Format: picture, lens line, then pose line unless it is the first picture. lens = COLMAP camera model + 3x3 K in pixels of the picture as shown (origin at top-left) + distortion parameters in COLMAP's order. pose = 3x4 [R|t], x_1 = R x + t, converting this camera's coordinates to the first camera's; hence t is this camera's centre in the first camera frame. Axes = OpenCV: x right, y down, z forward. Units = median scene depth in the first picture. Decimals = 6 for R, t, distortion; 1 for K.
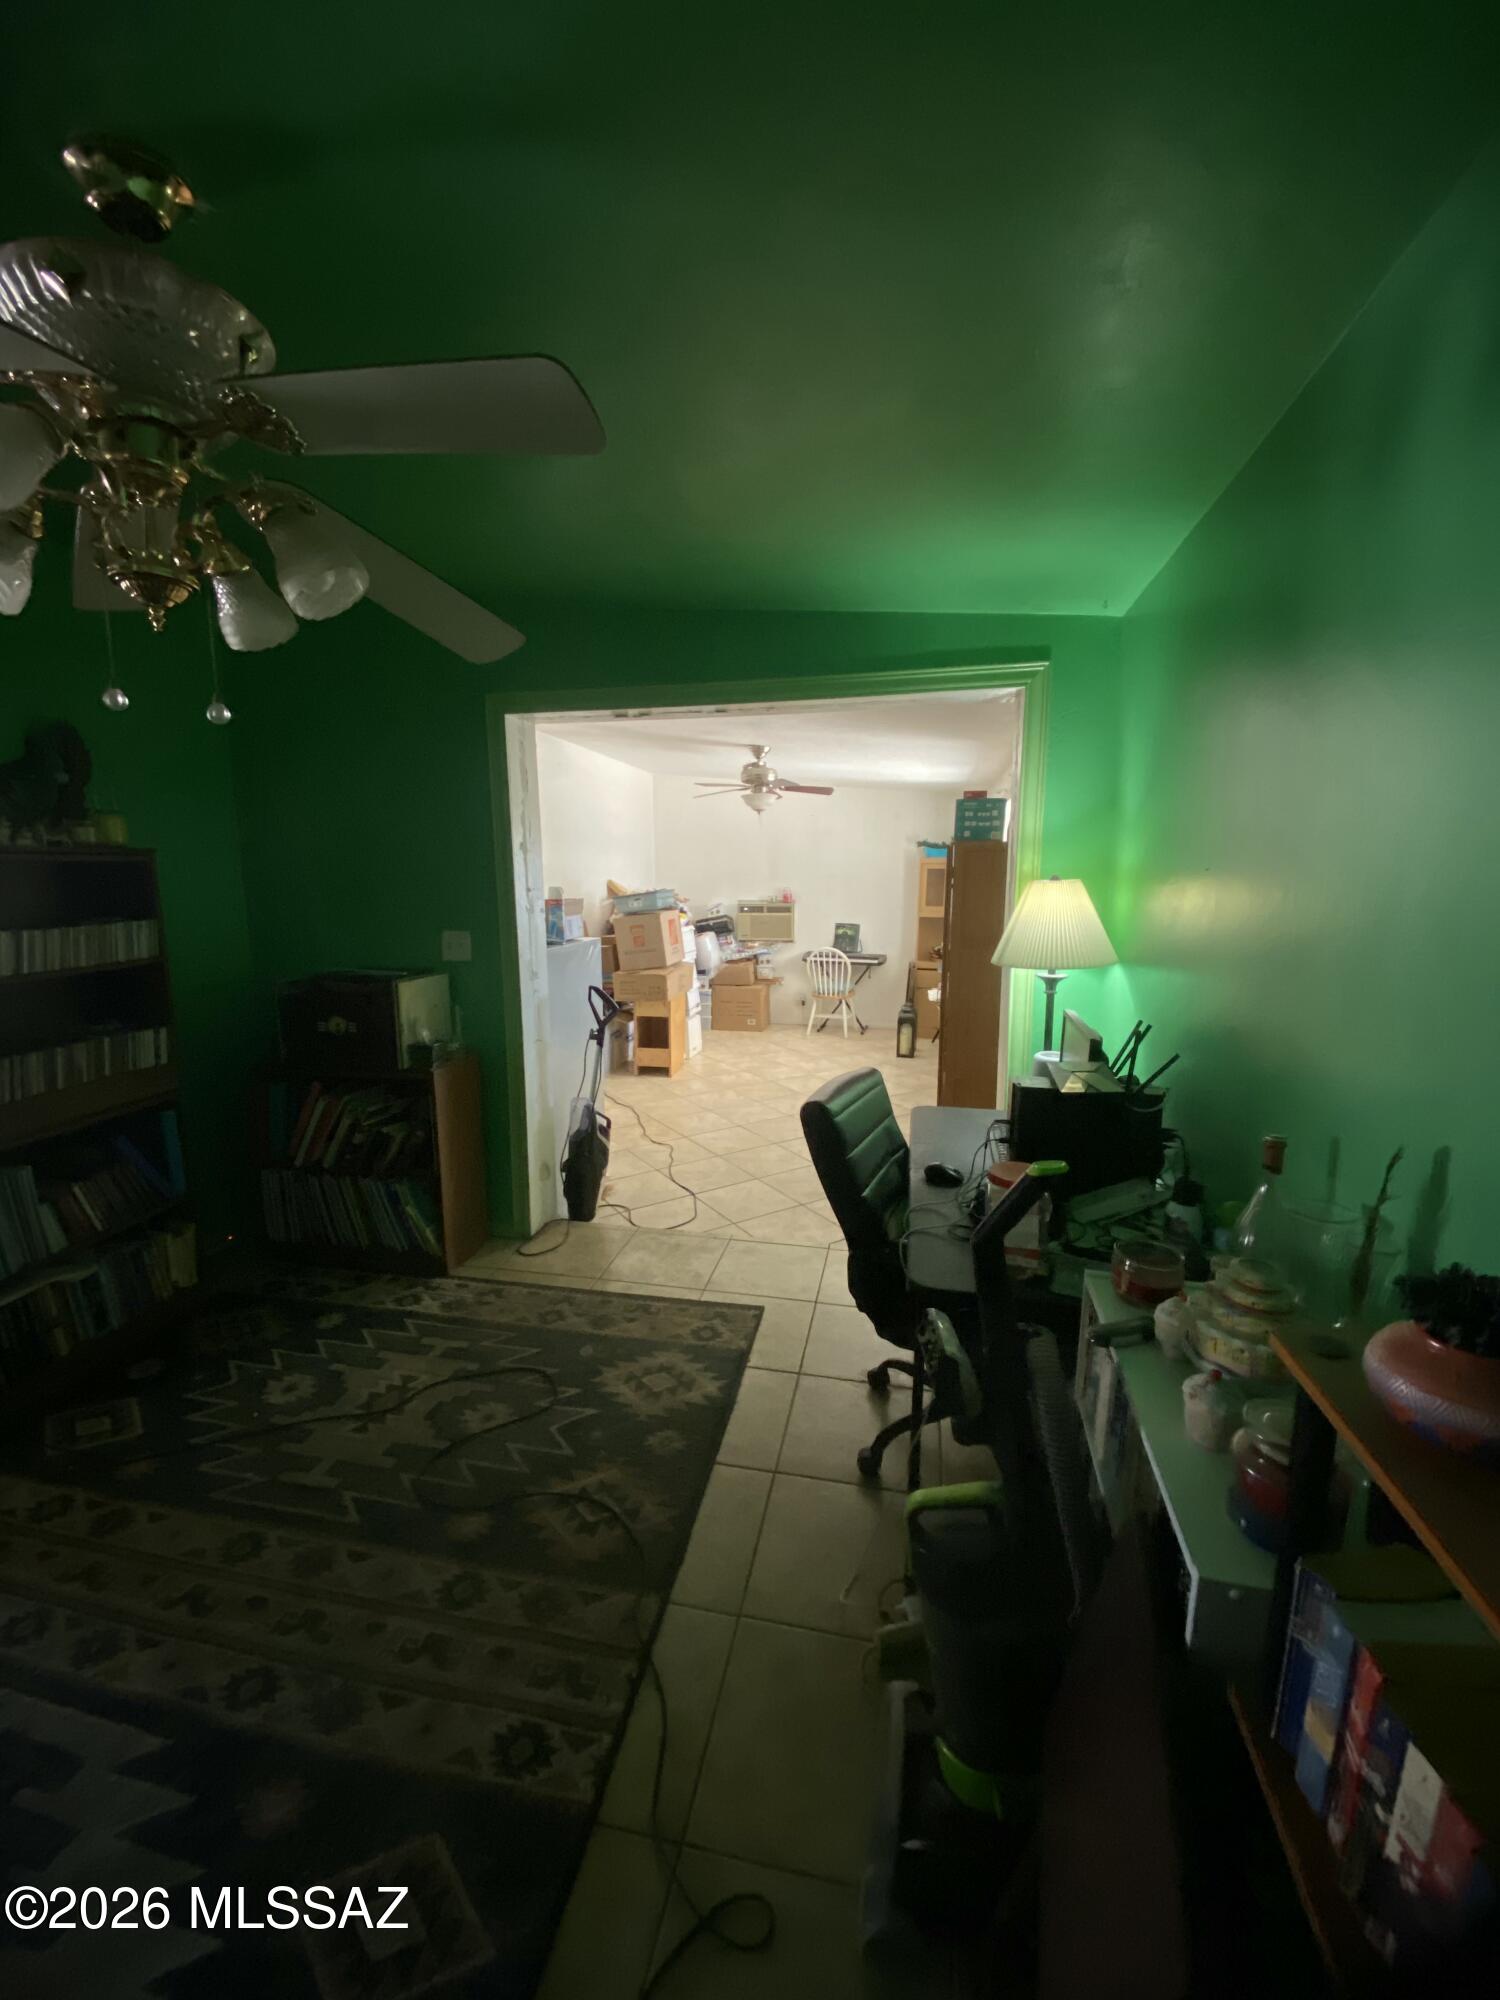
lens RADIAL K [[810.9, 0, 751.1], [0, 810.9, 1009.8], [0, 0, 1]] dist [0.023332, 0.000215]
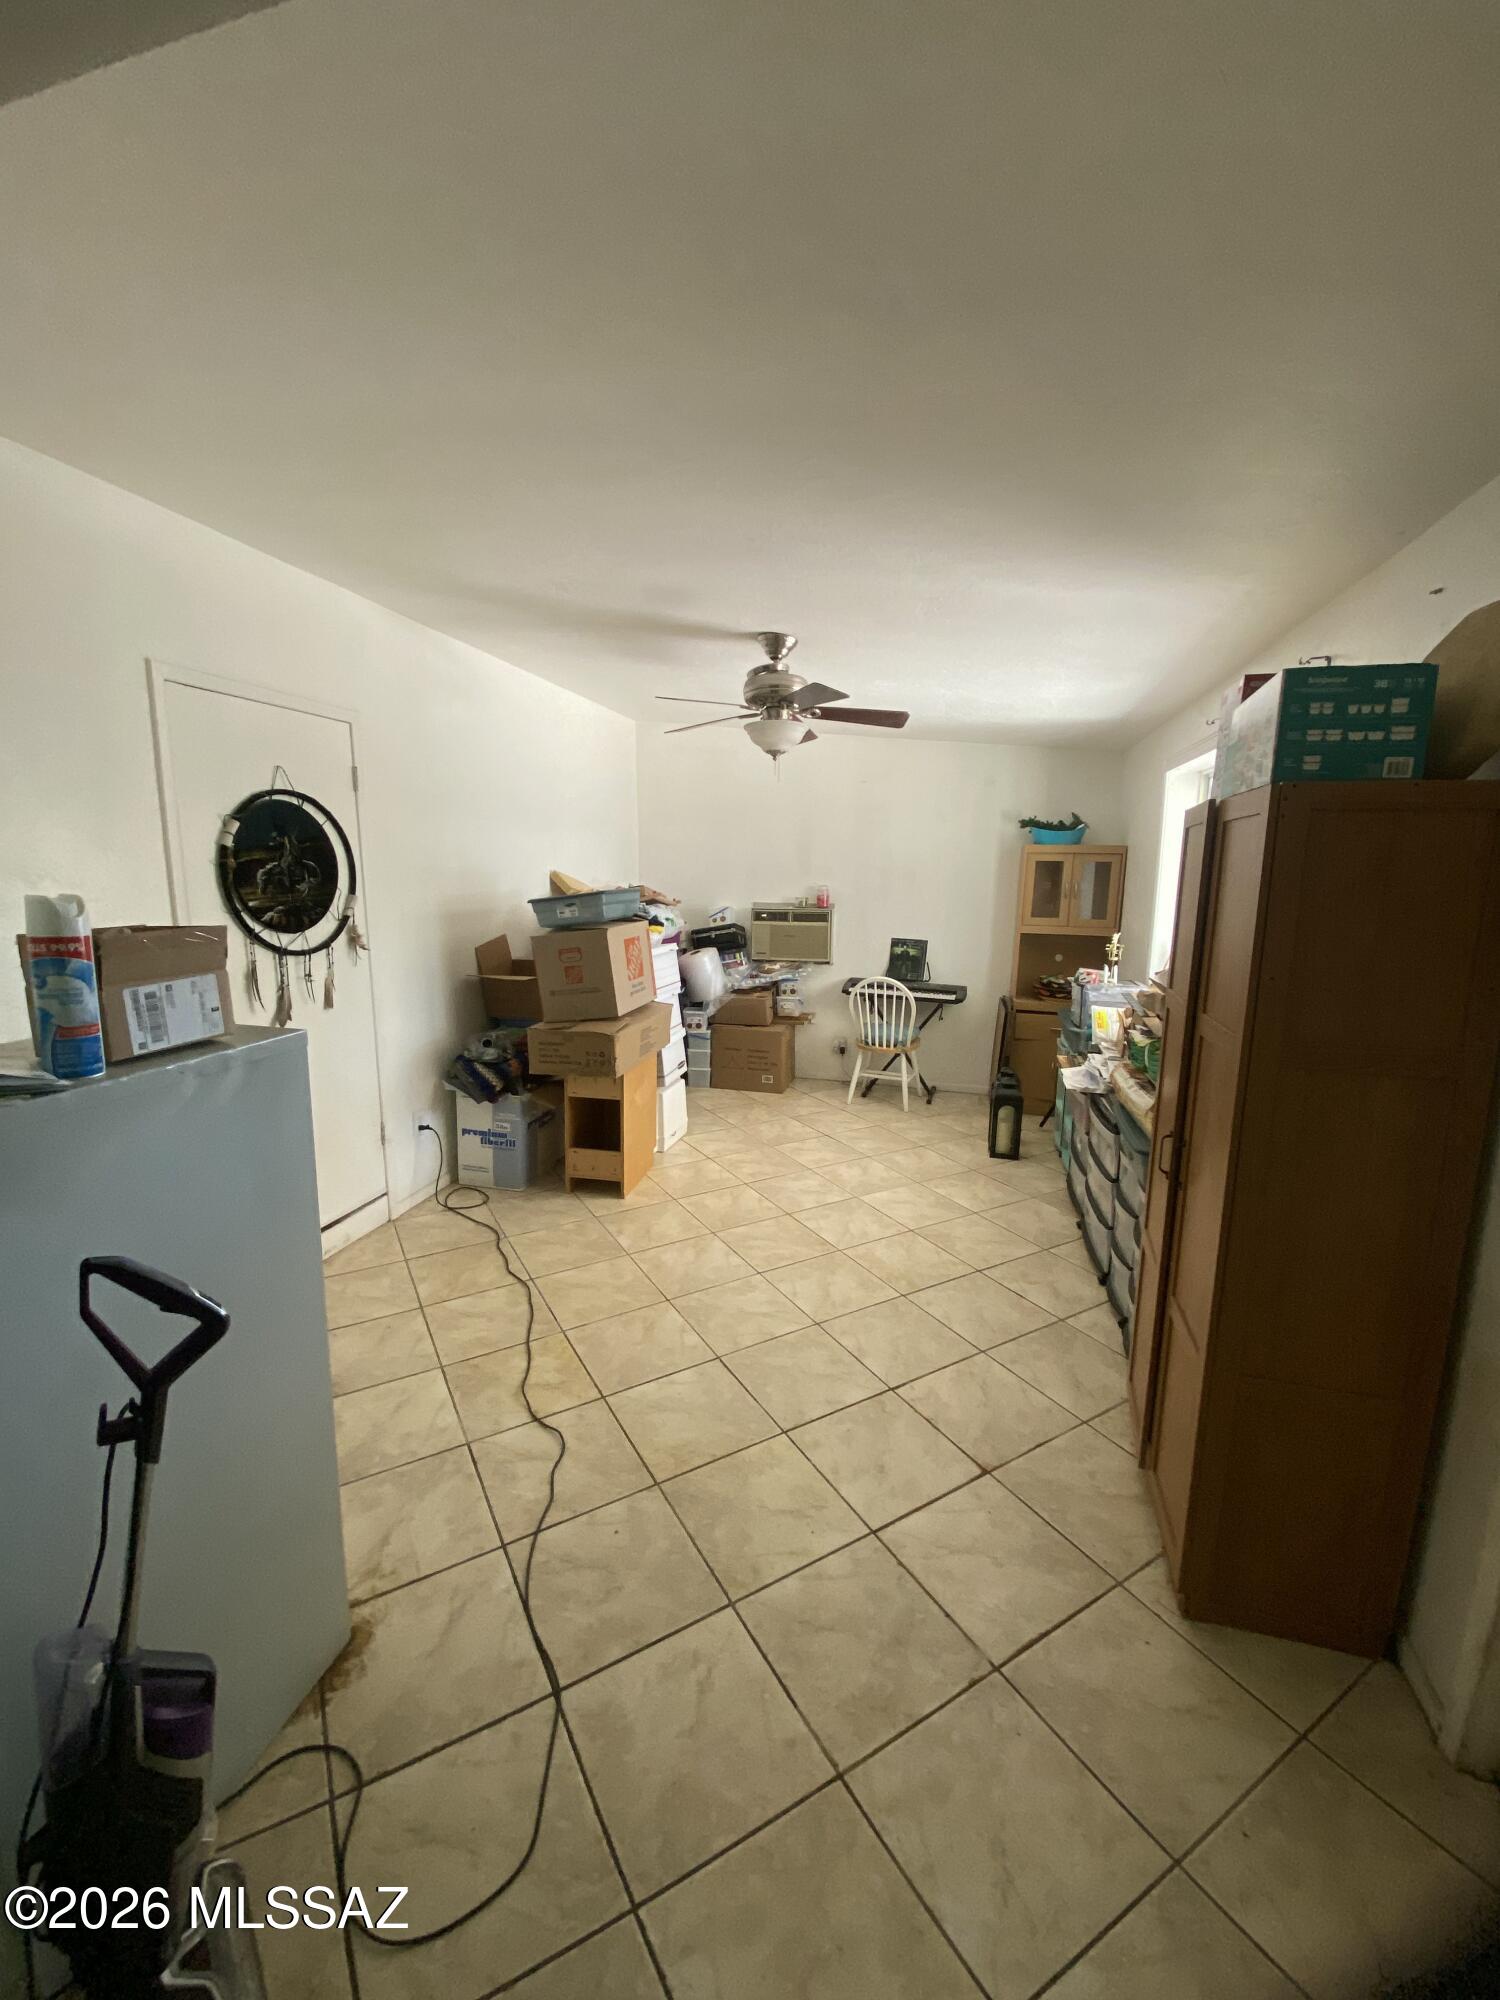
lens RADIAL K [[810.9, 0, 746.0], [0, 810.9, 993.7], [0, 0, 1]] dist [0.023332, 0.000215]
pose [[0.998559, 0.021858, -0.049014, 0.015339], [-0.022321, 0.999711, -0.008902, -0.052694], [0.048806, 0.009983, 0.998758, 0.317154]]
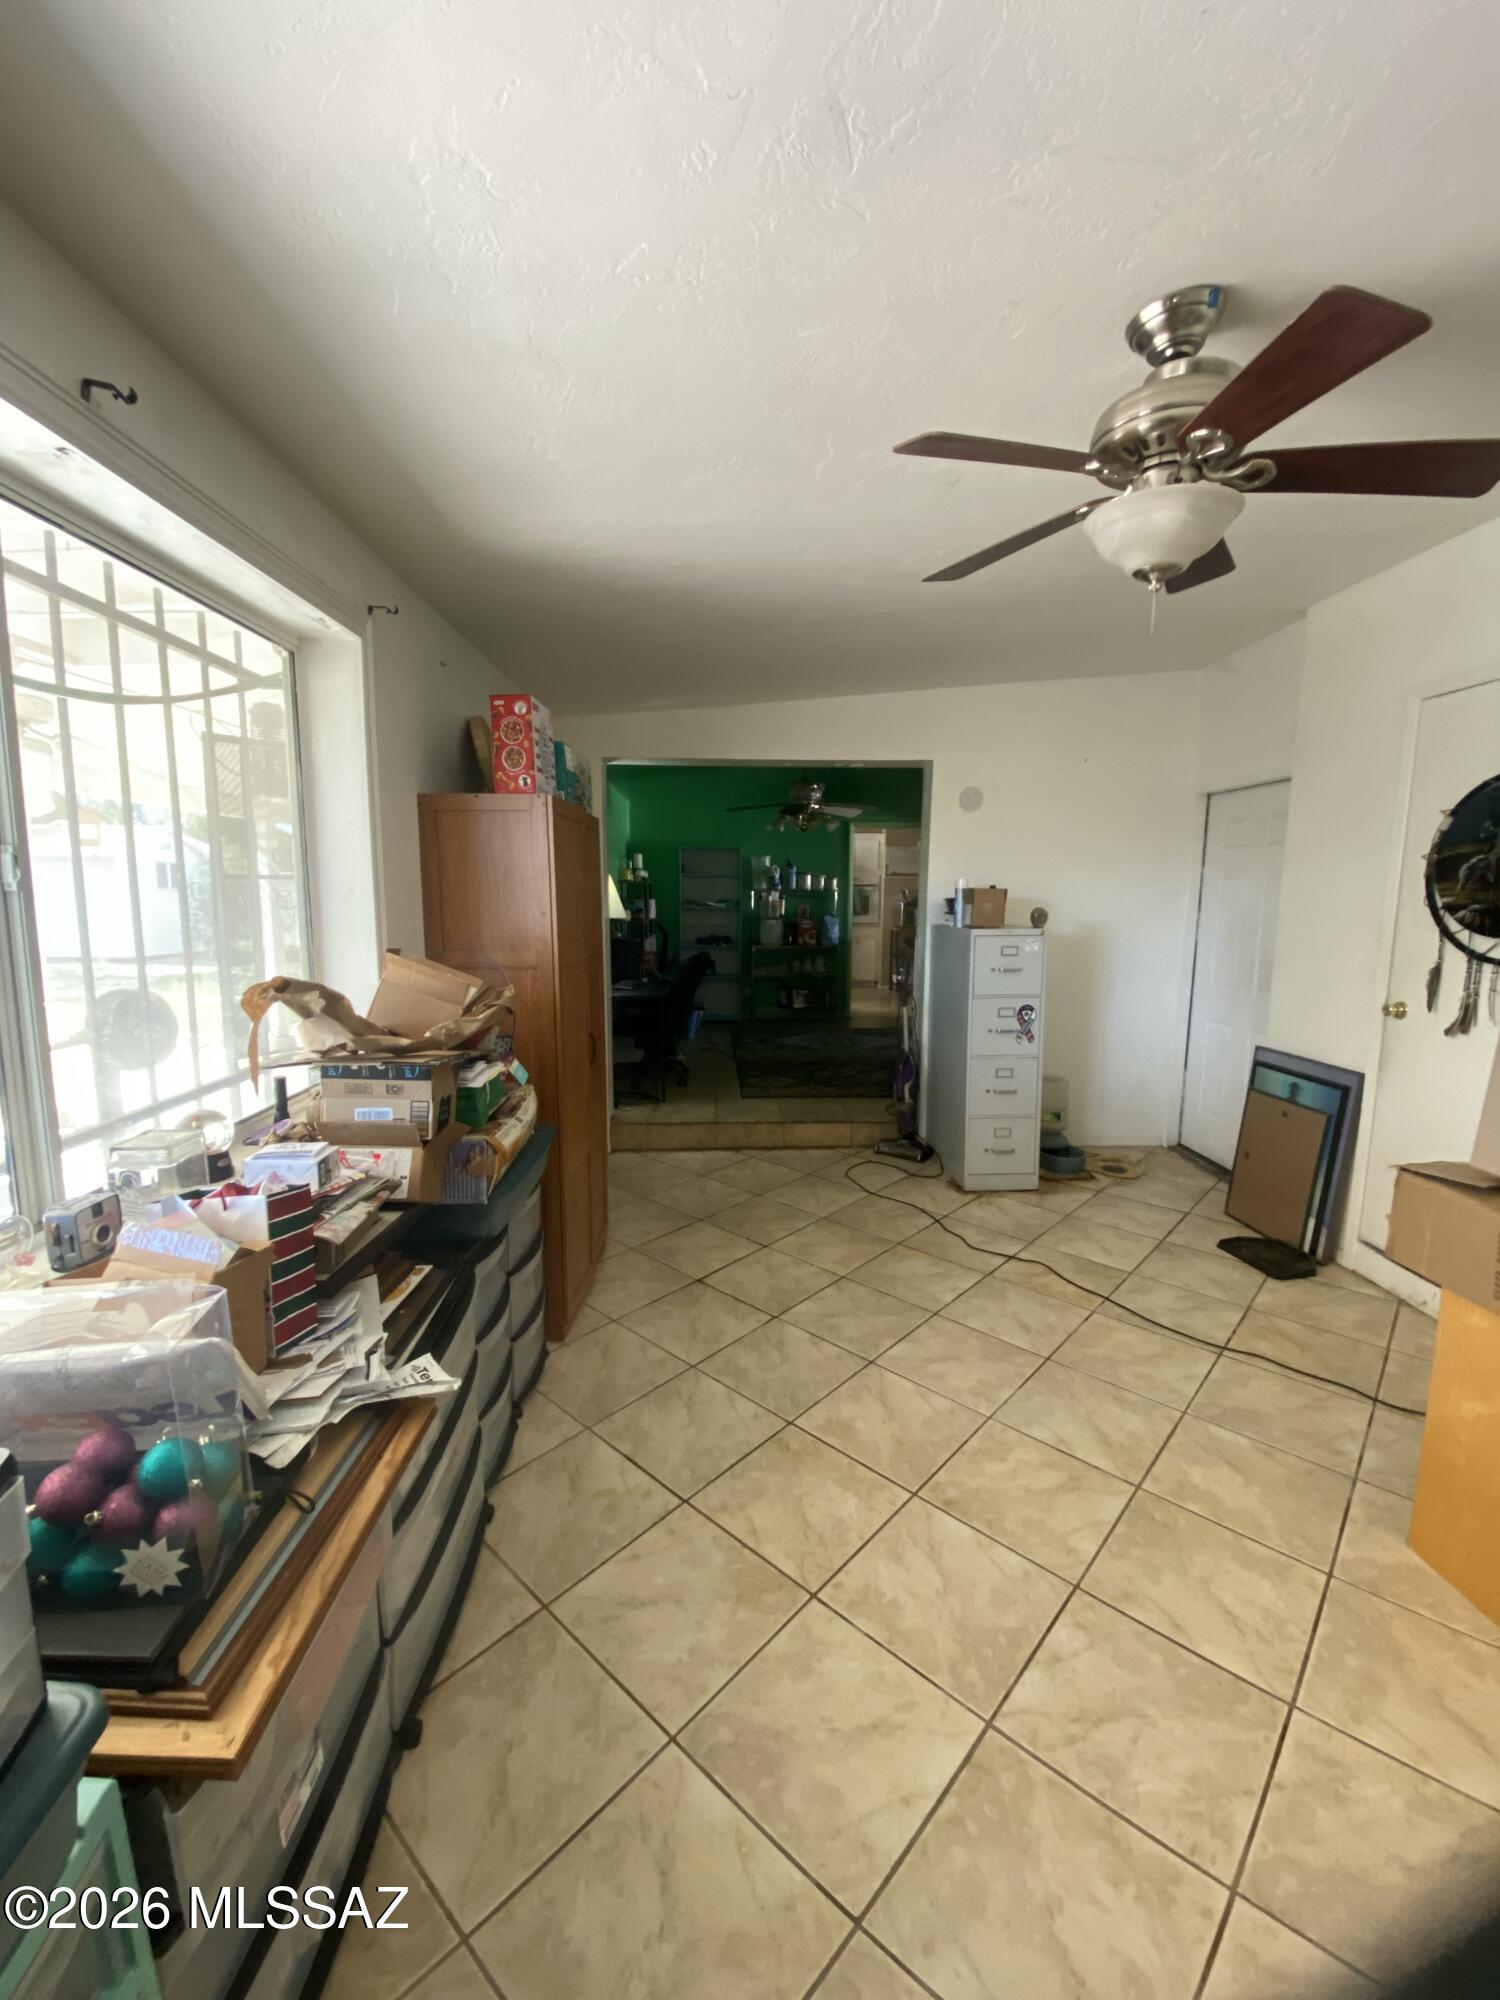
lens RADIAL K [[810.9, 0, 752.6], [0, 810.9, 1005.1], [0, 0, 1]] dist [0.023332, 0.000215]
pose [[-0.970876, 0.028991, -0.237820, 0.149727], [-0.043743, 0.954516, 0.294935, -0.136975], [0.235554, 0.296748, -0.925449, 0.922339]]
